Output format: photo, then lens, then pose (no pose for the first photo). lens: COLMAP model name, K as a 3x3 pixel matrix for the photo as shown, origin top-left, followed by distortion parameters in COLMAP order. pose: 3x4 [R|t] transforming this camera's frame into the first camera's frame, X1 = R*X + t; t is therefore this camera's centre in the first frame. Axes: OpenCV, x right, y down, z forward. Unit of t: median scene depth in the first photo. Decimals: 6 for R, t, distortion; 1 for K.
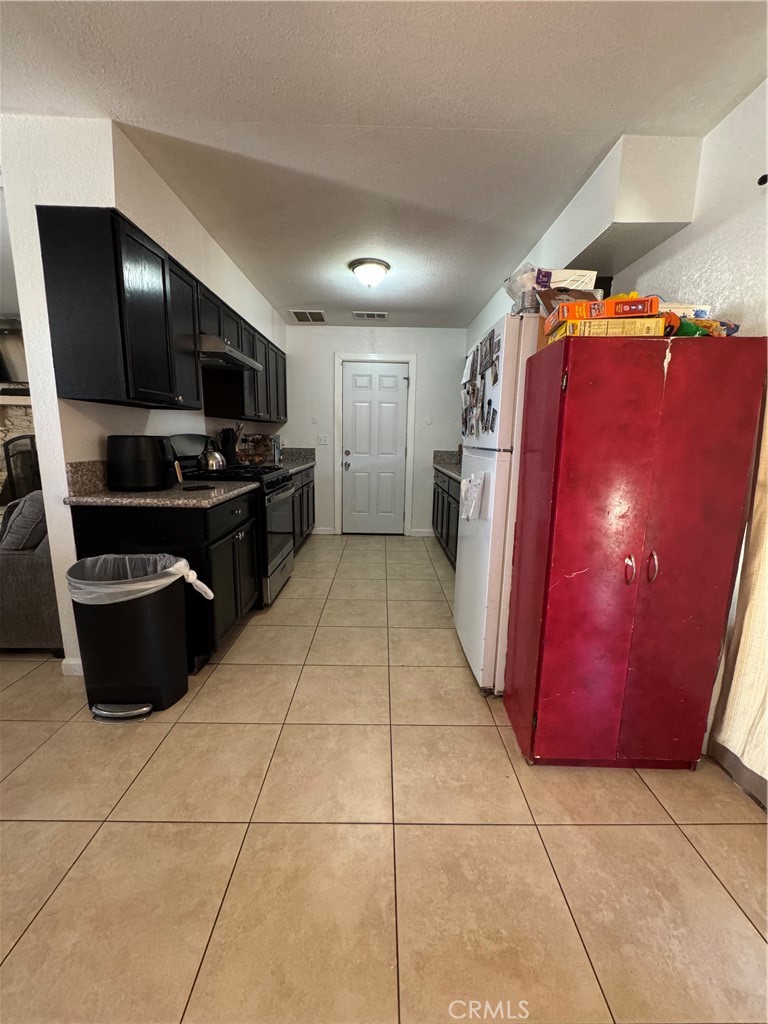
lens RADIAL K [[409.2, 0, 387.2], [0, 409.2, 510.3], [0, 0, 1]] dist [-0.003691, 0.000629]
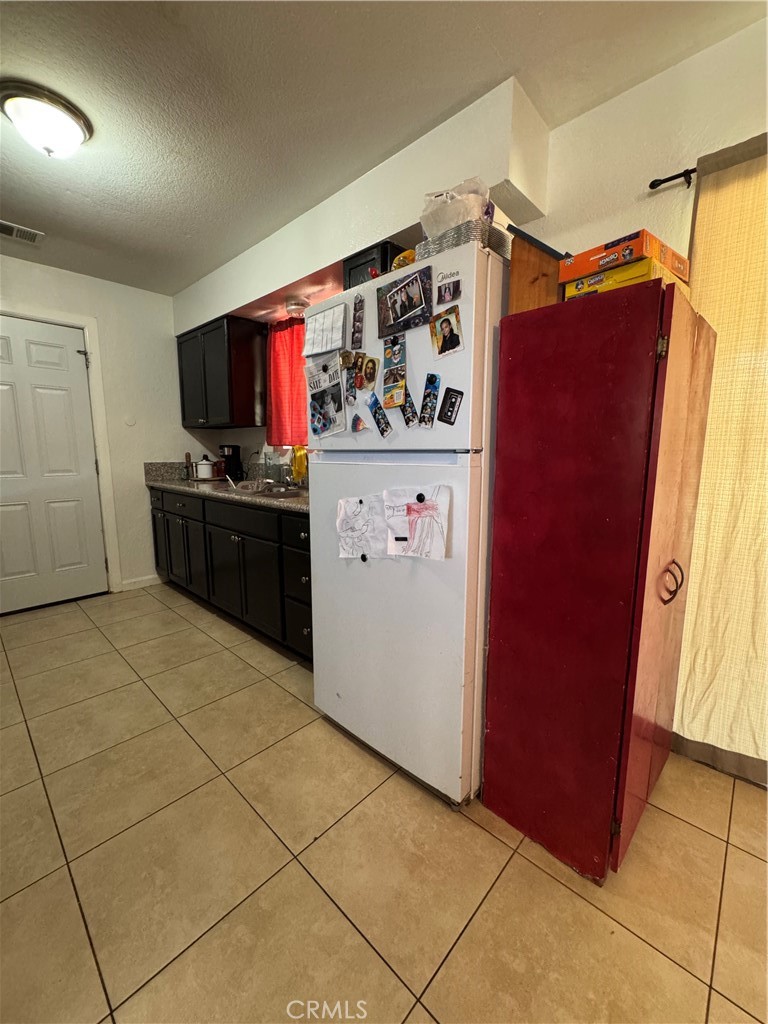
lens RADIAL K [[409.2, 0, 388.0], [0, 409.2, 511.3], [0, 0, 1]] dist [-0.003691, 0.000629]
pose [[0.690482, -0.121087, 0.713142, -0.192125], [0.136589, 0.989979, 0.035843, -0.058496], [-0.710336, 0.072658, 0.700102, 0.403791]]
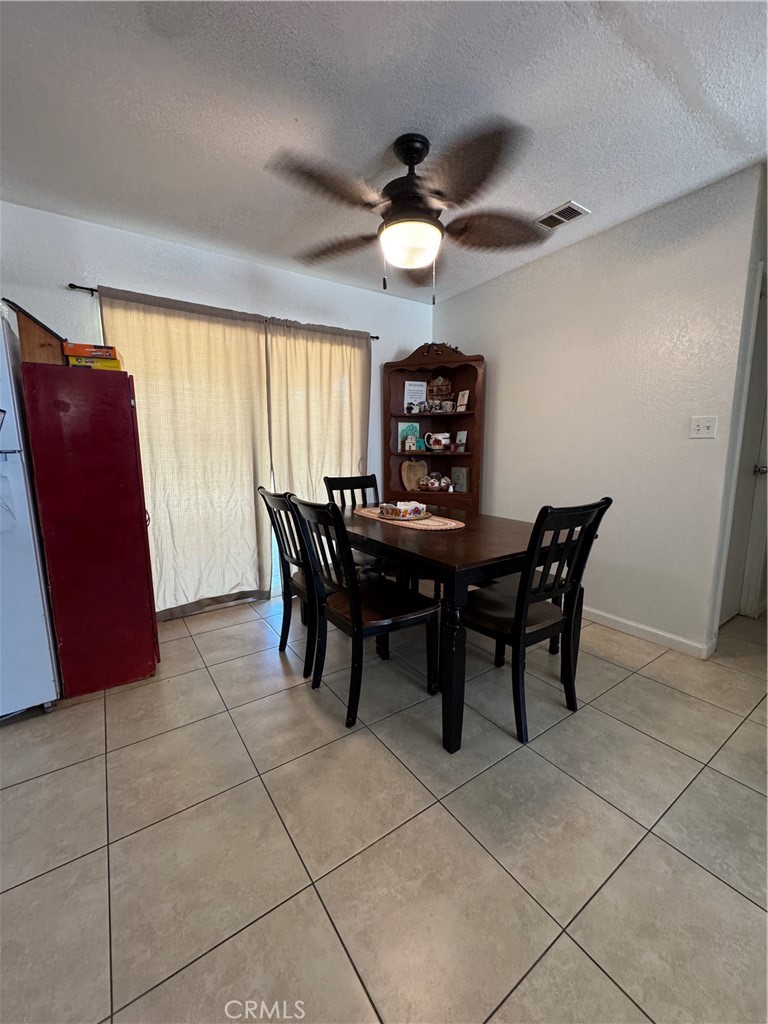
lens RADIAL K [[409.2, 0, 386.9], [0, 409.2, 514.2], [0, 0, 1]] dist [-0.003691, 0.000629]
pose [[-0.561438, -0.145456, 0.814635, -0.644702], [0.143021, 0.952560, 0.268652, -0.088348], [-0.815066, 0.267342, -0.514000, 0.521110]]
